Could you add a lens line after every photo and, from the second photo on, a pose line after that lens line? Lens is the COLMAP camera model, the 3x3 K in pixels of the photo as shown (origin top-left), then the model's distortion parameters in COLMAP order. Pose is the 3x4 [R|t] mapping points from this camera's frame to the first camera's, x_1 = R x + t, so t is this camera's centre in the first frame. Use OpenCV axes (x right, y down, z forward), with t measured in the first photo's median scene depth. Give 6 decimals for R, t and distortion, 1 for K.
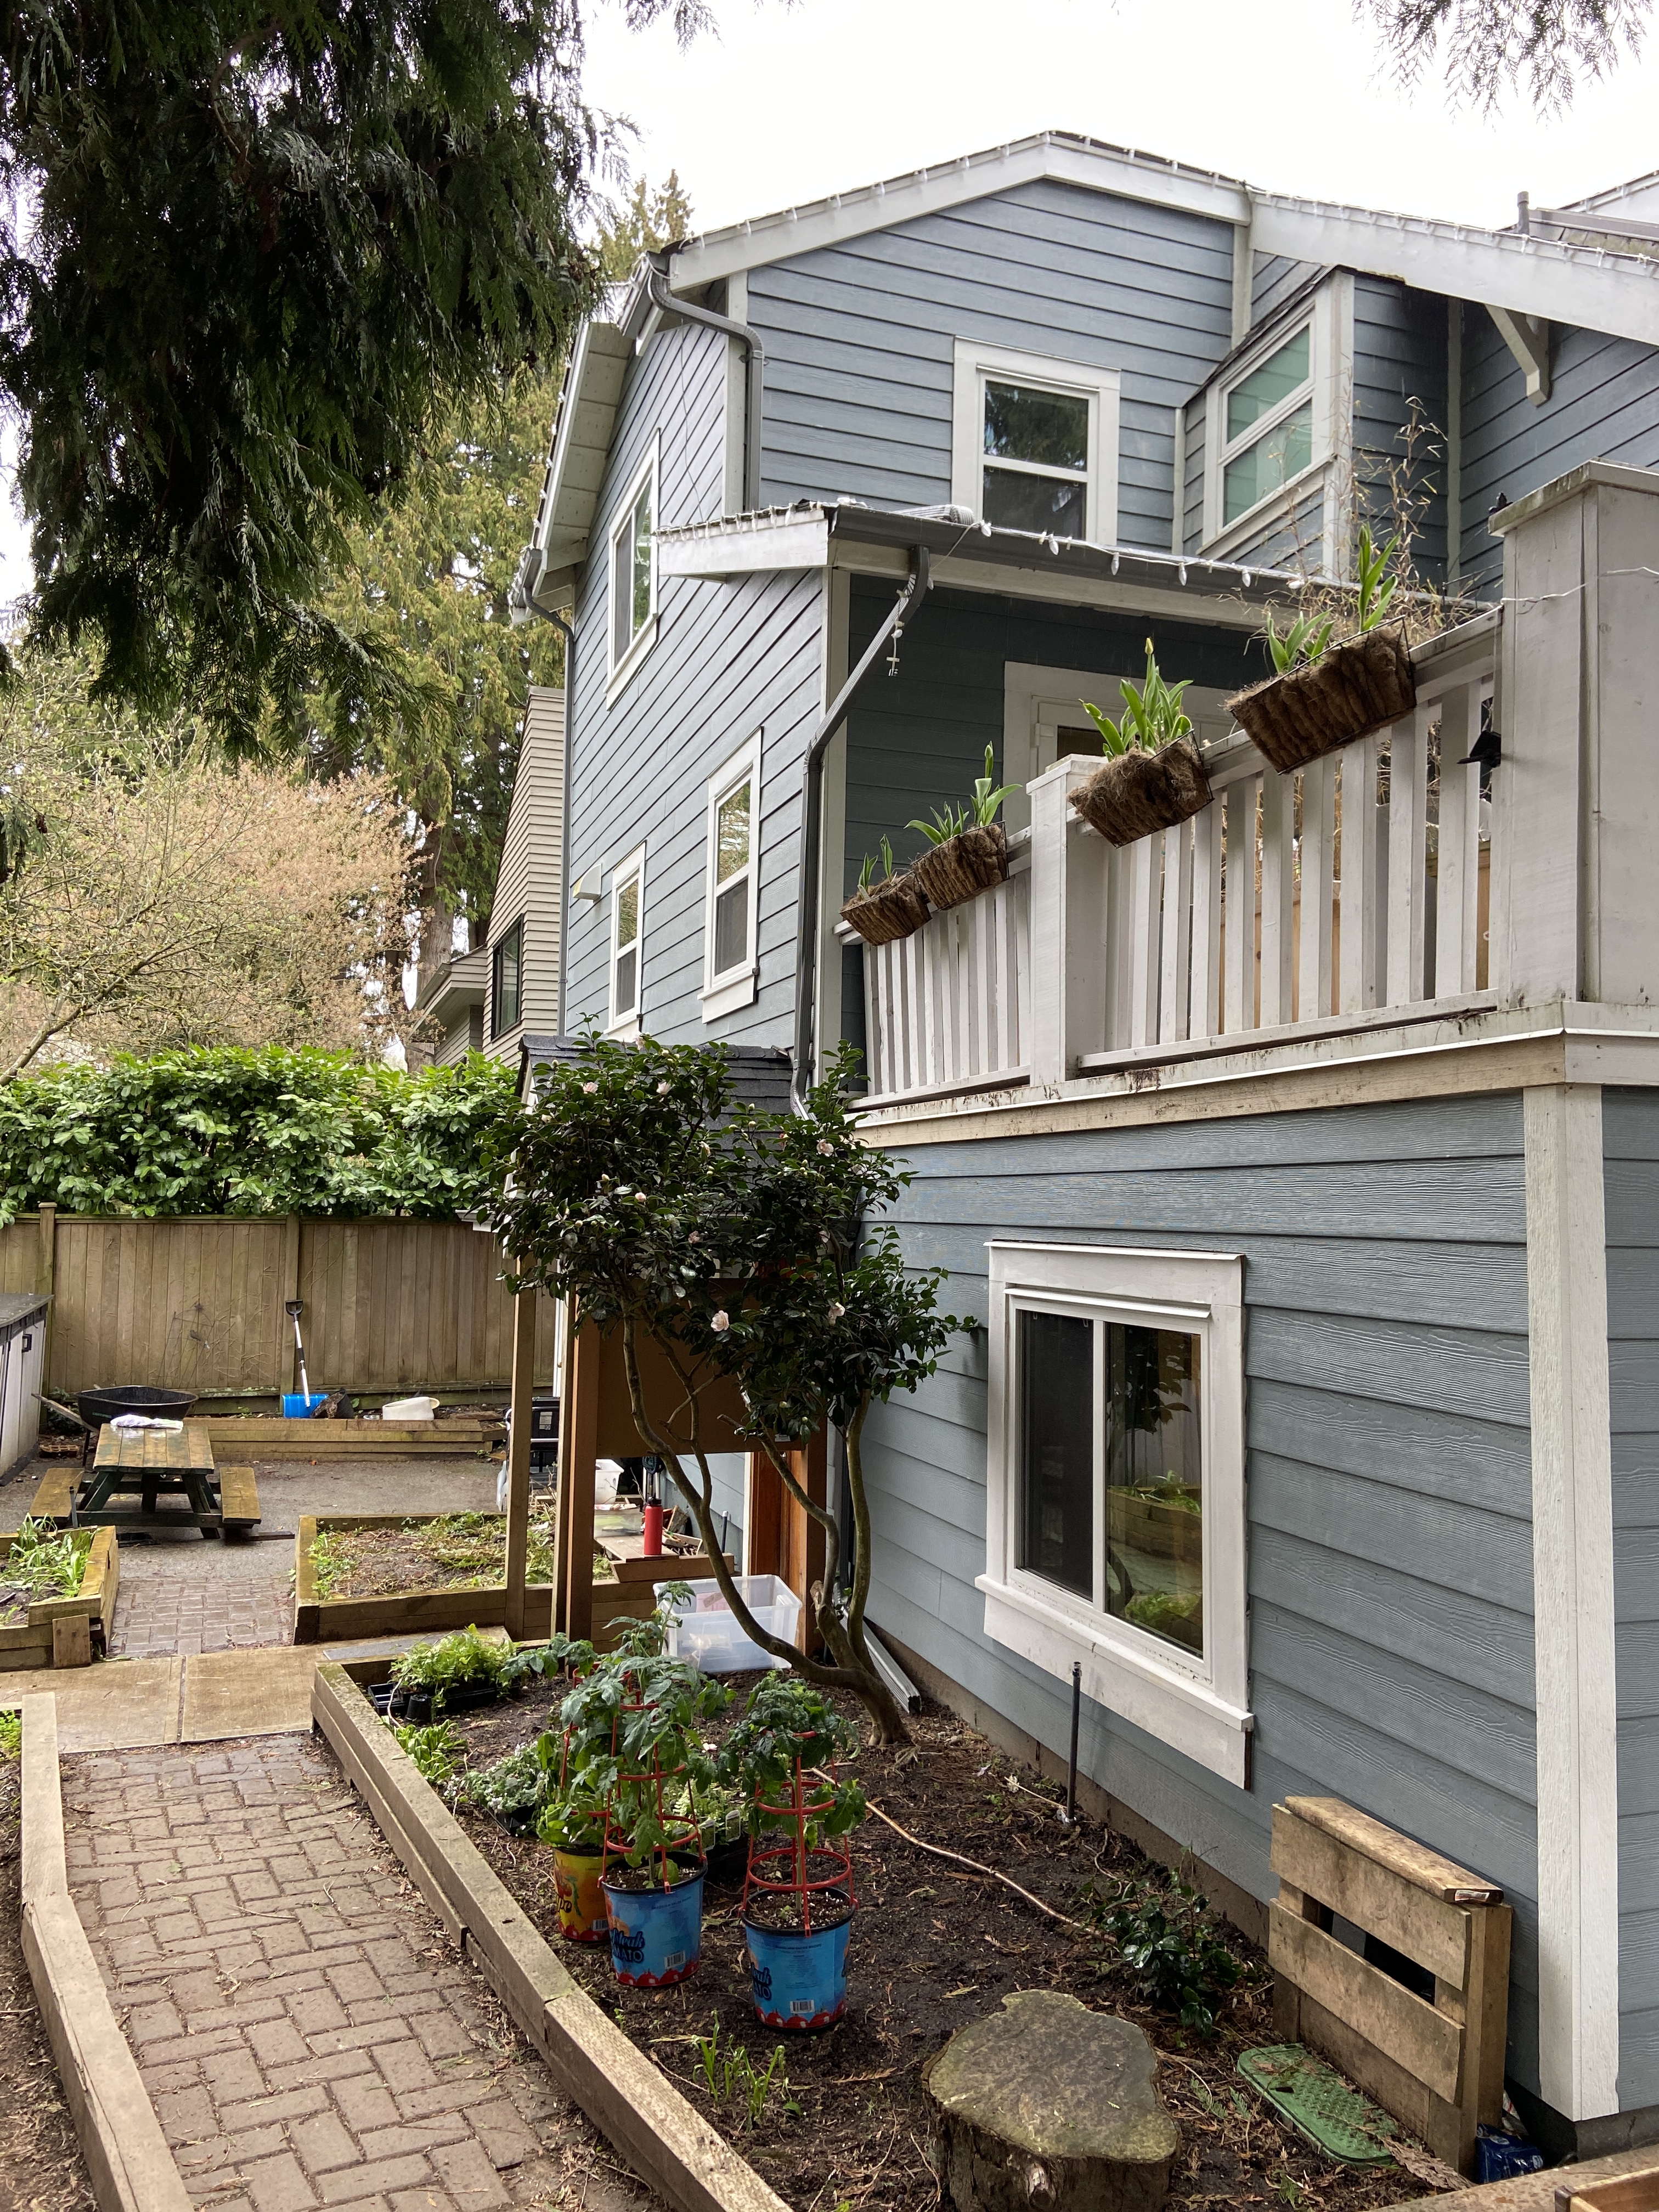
lens RADIAL K [[1637.3, 0, 829.5], [0, 1637.3, 1106.0], [0, 0, 1]] dist [0.119552, -0.141788]
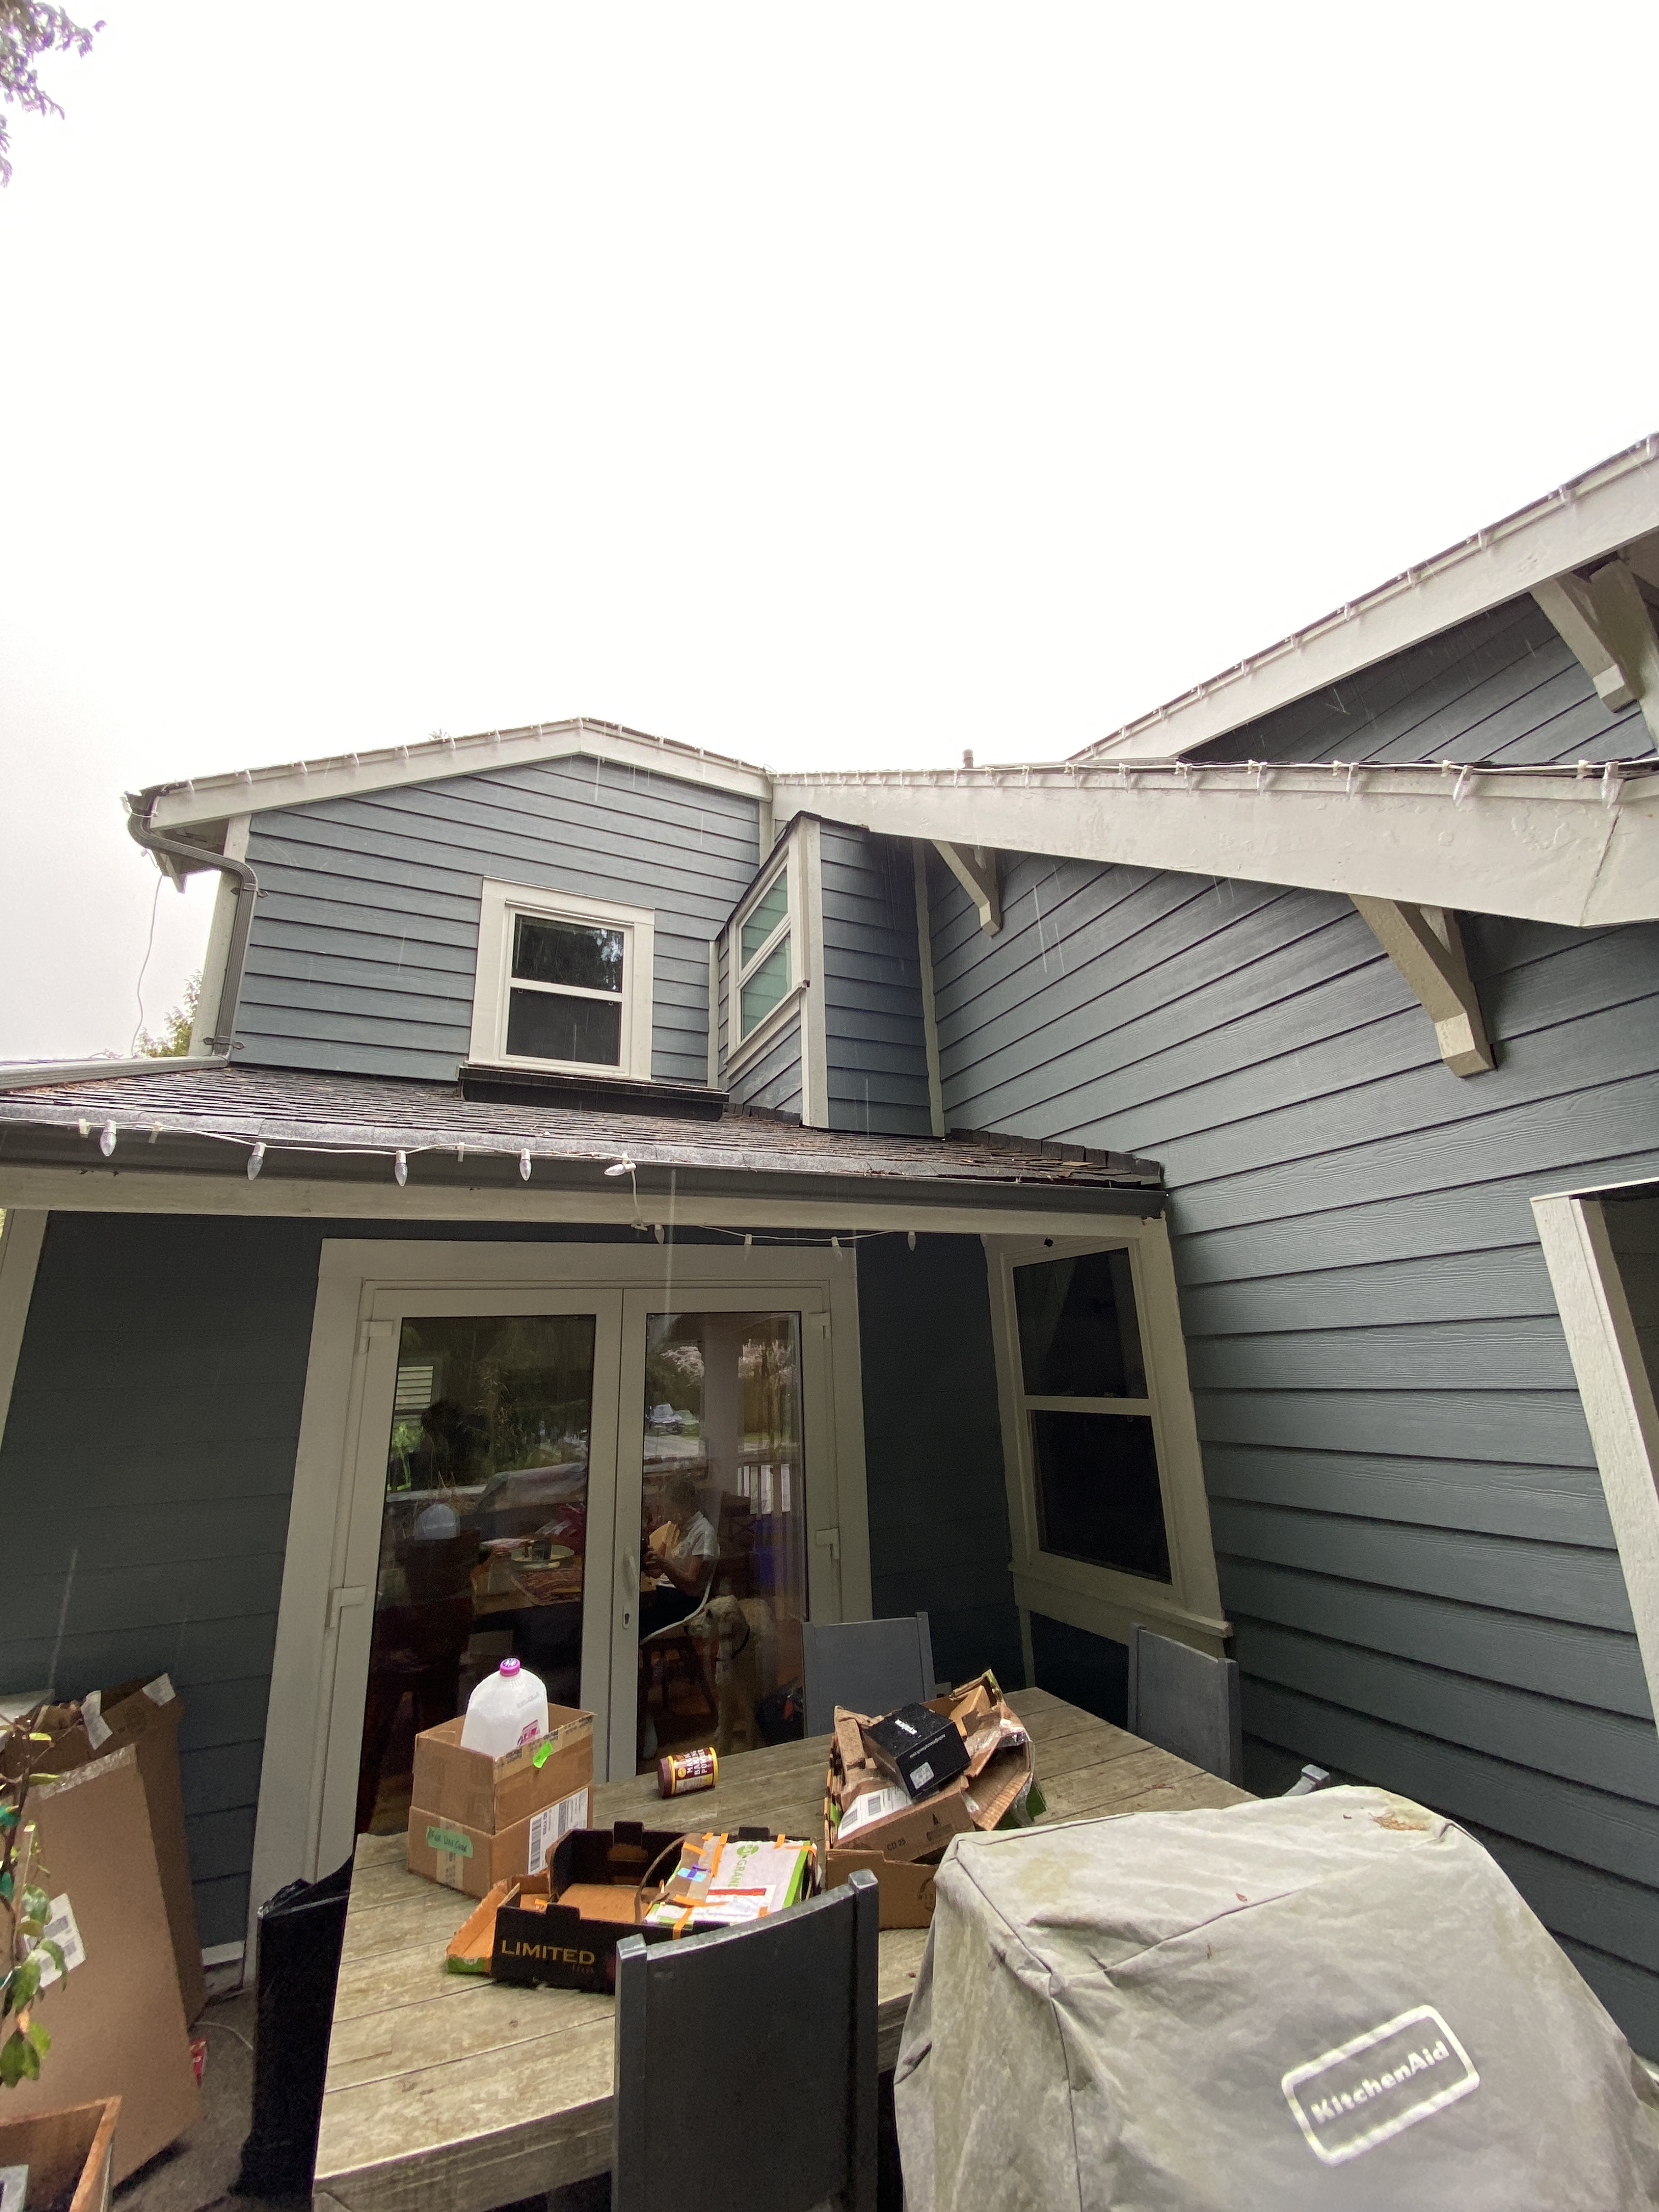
lens RADIAL K [[890.9, 0, 829.5], [0, 890.9, 1106.0], [0, 0, 1]] dist [0.028150, -0.024813]
pose [[0.993602, -0.022101, 0.110751, 0.229135], [0.046466, 0.973817, -0.222533, -0.178196], [-0.102933, 0.226256, 0.968614, 0.451053]]
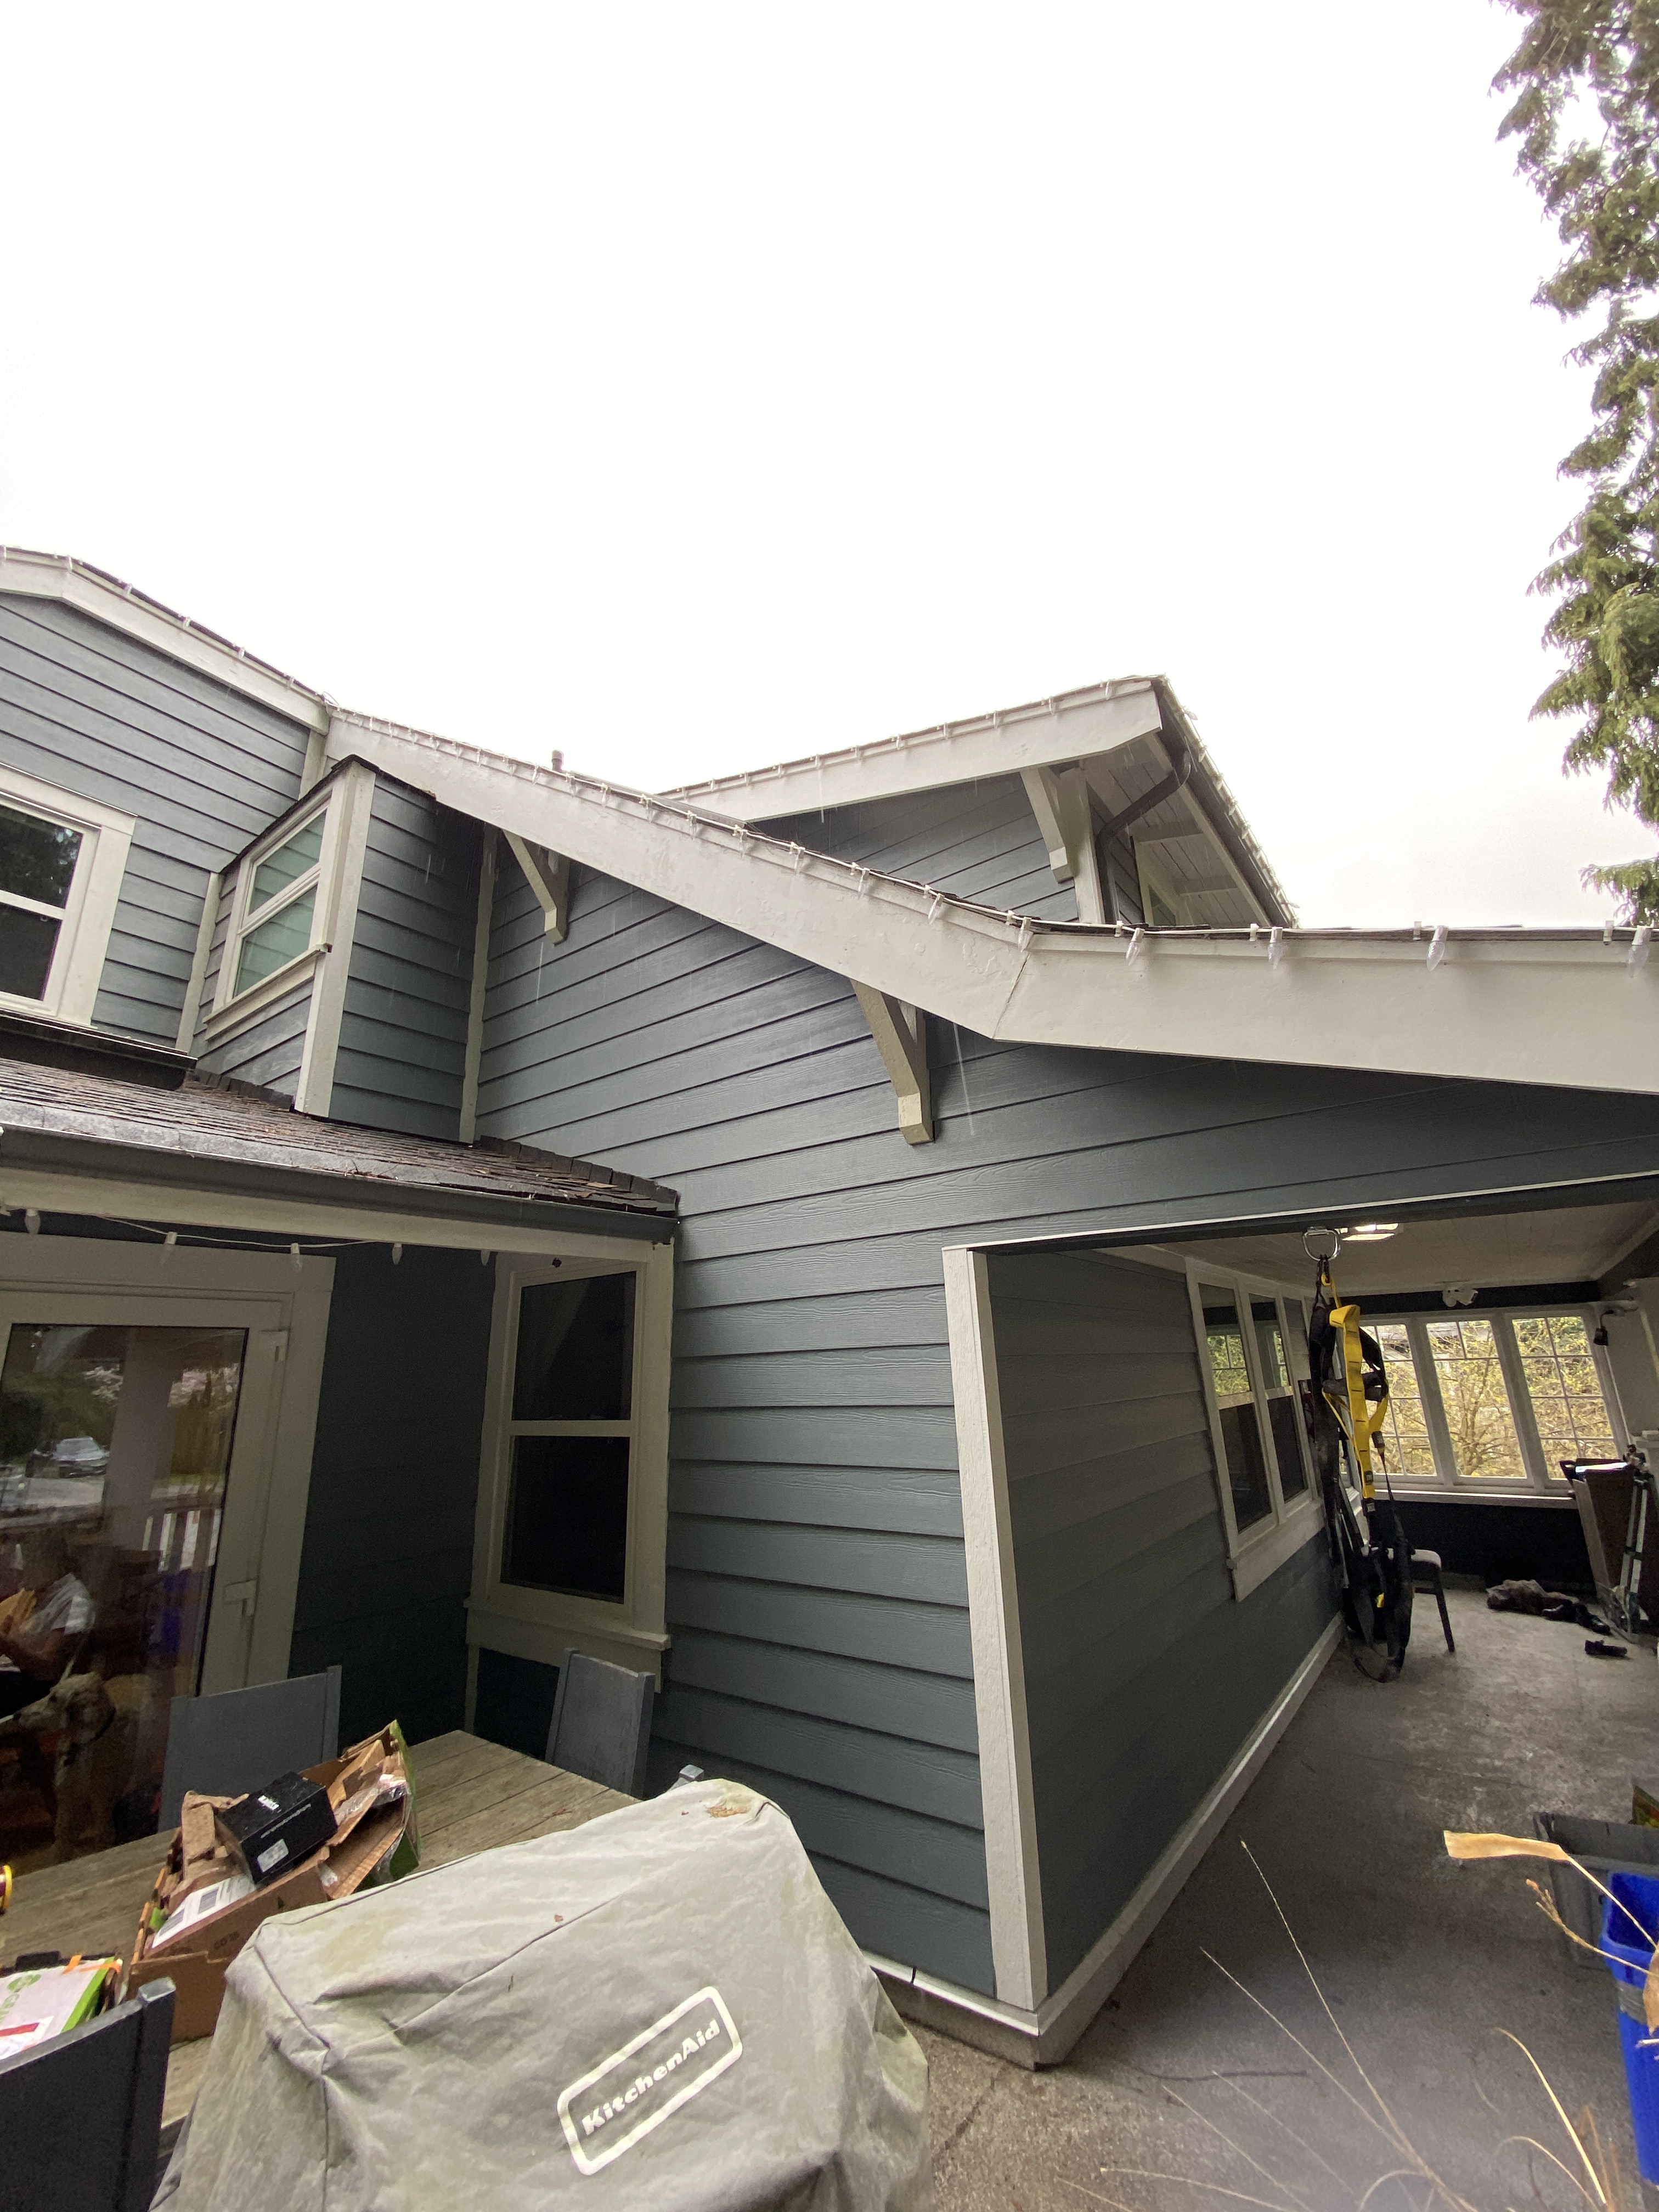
lens RADIAL K [[893.0, 0, 829.5], [0, 893.0, 1106.0], [0, 0, 1]] dist [0.023886, -0.020908]
pose [[0.825969, 0.116540, 0.551537, 0.241389], [0.014963, 0.973519, -0.228114, -0.178391], [-0.563516, 0.196668, 0.802353, 0.445895]]
